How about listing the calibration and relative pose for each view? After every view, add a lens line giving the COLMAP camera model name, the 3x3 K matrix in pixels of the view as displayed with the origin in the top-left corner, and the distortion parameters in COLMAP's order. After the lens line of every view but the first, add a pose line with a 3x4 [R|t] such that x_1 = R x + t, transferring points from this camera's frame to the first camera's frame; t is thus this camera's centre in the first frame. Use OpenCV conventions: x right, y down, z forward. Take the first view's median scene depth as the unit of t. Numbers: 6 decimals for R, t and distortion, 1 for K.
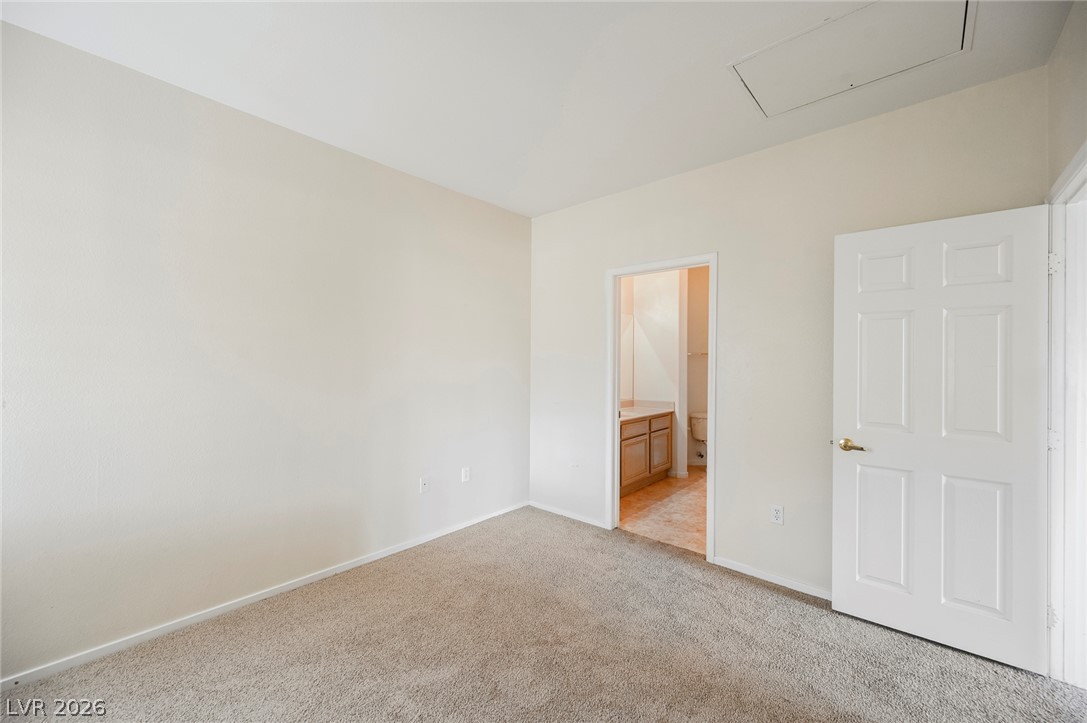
lens RADIAL K [[431.7, 0, 543.5], [0, 431.7, 361.5], [0, 0, 1]] dist [0.000712, 0.000153]
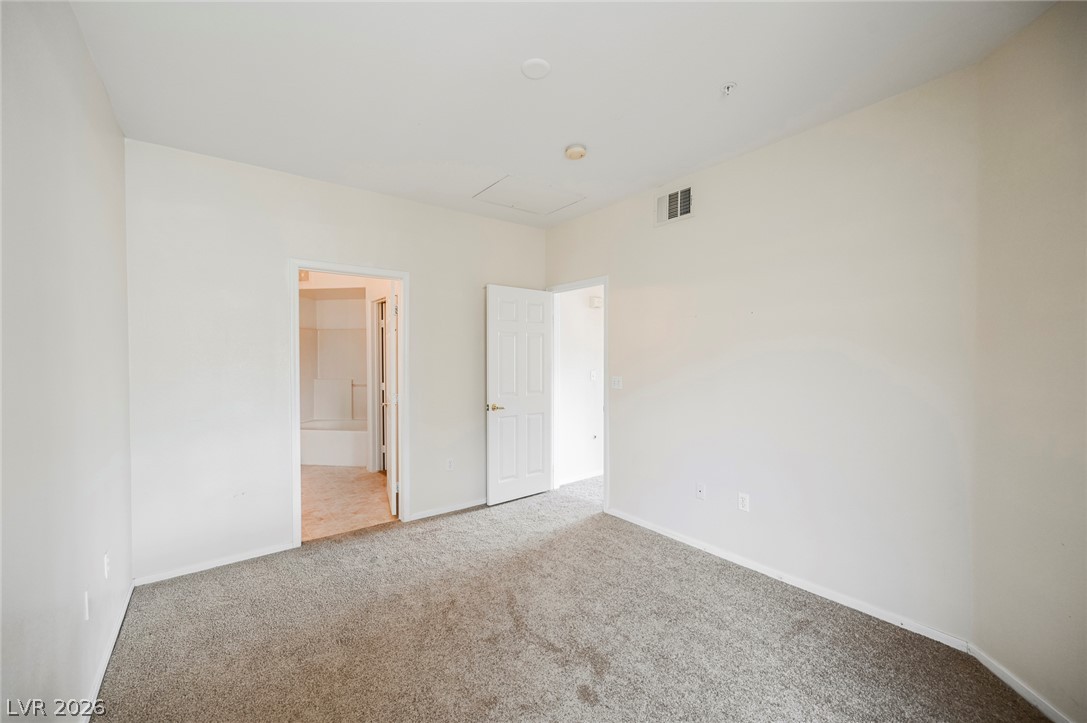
lens RADIAL K [[431.7, 0, 543.5], [0, 431.7, 361.5], [0, 0, 1]] dist [0.000712, 0.000153]
pose [[0.177714, -0.020652, 0.983865, -0.787654], [0.002850, 0.999786, 0.020471, -0.022139], [-0.984078, -0.000834, 0.177735, 0.404820]]
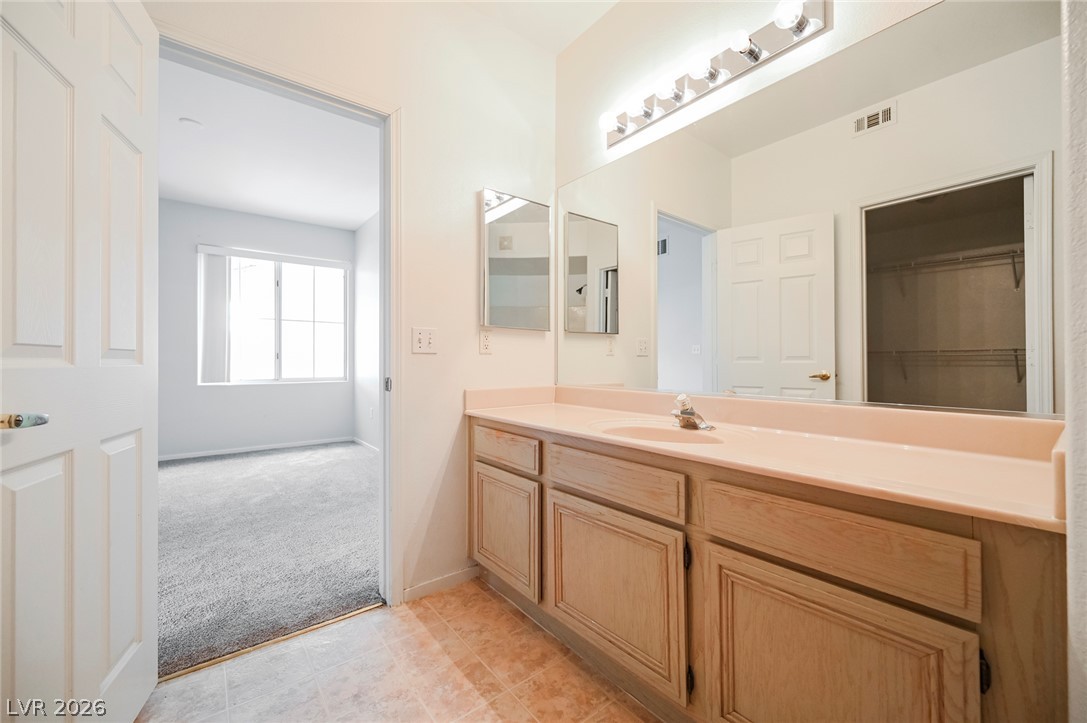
lens RADIAL K [[431.7, 0, 543.5], [0, 431.7, 361.5], [0, 0, 1]] dist [0.000712, 0.000153]
pose [[-0.195958, -0.018190, -0.980444, 0.758481], [0.004004, 0.999805, -0.019349, 0.128081], [0.980604, -0.007717, -0.195847, 1.514074]]
